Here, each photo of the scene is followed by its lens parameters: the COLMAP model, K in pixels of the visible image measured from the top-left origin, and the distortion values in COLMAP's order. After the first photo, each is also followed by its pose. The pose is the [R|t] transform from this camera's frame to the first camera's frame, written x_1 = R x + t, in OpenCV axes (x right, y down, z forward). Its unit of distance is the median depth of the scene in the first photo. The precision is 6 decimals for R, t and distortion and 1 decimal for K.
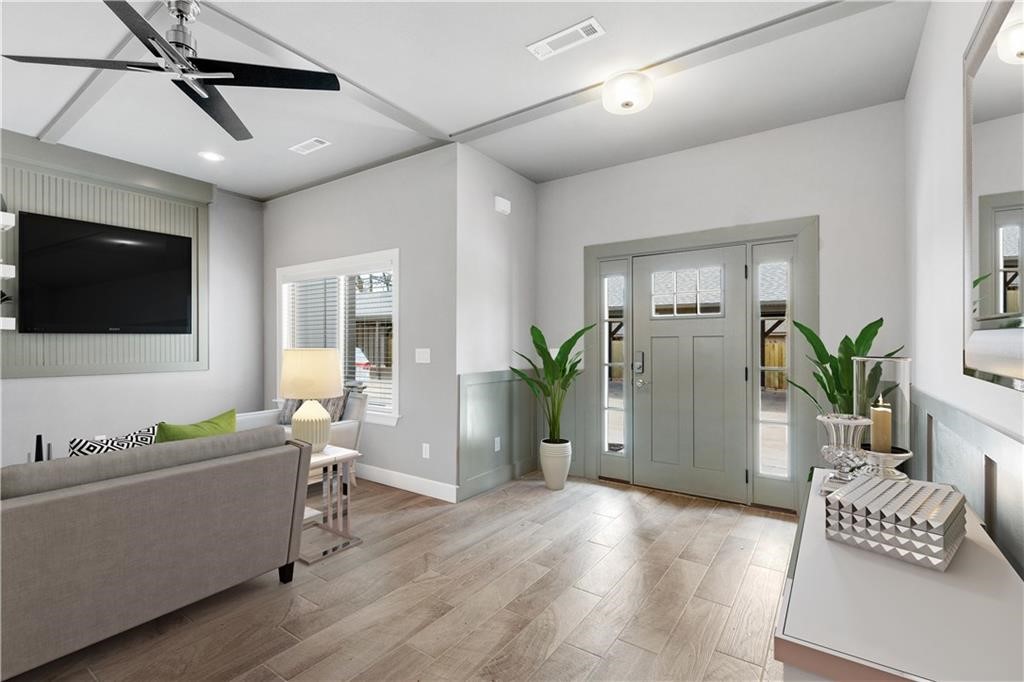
lens RADIAL K [[466.5, 0, 512.0], [0, 466.5, 341.0], [0, 0, 1]] dist [0.003902, -0.000380]
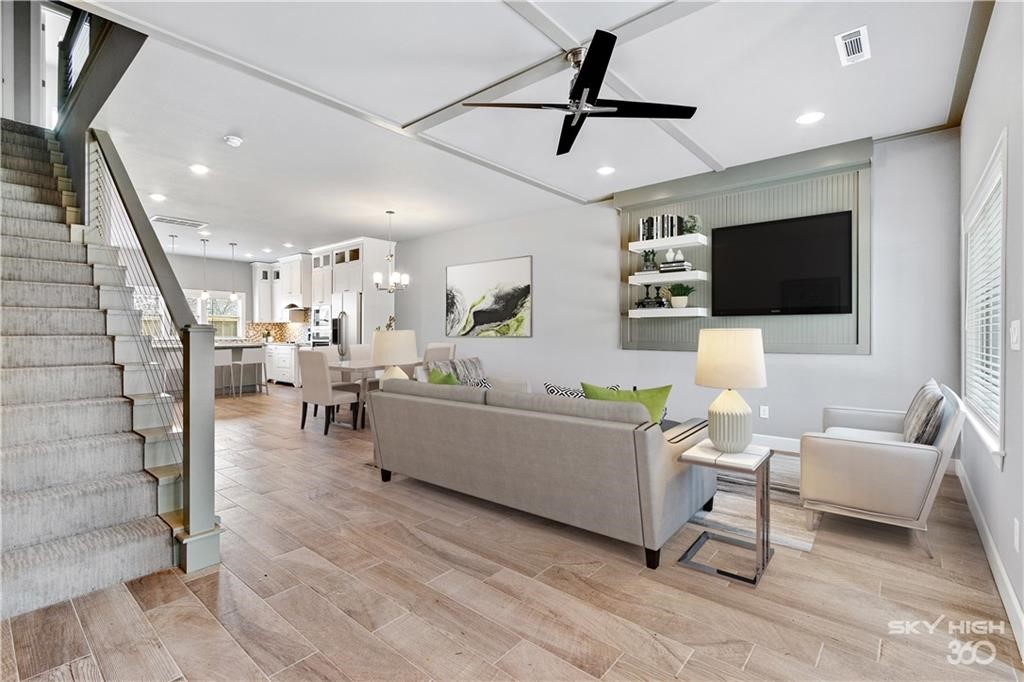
lens RADIAL K [[464.1, 0, 525.4], [0, 464.1, 332.0], [0, 0, 1]] dist [0.000099, -0.000053]
pose [[-0.070970, 0.009300, -0.997435, 0.442395], [0.007387, 0.999934, 0.008798, 0.010295], [0.997451, -0.006744, -0.071034, 0.675510]]
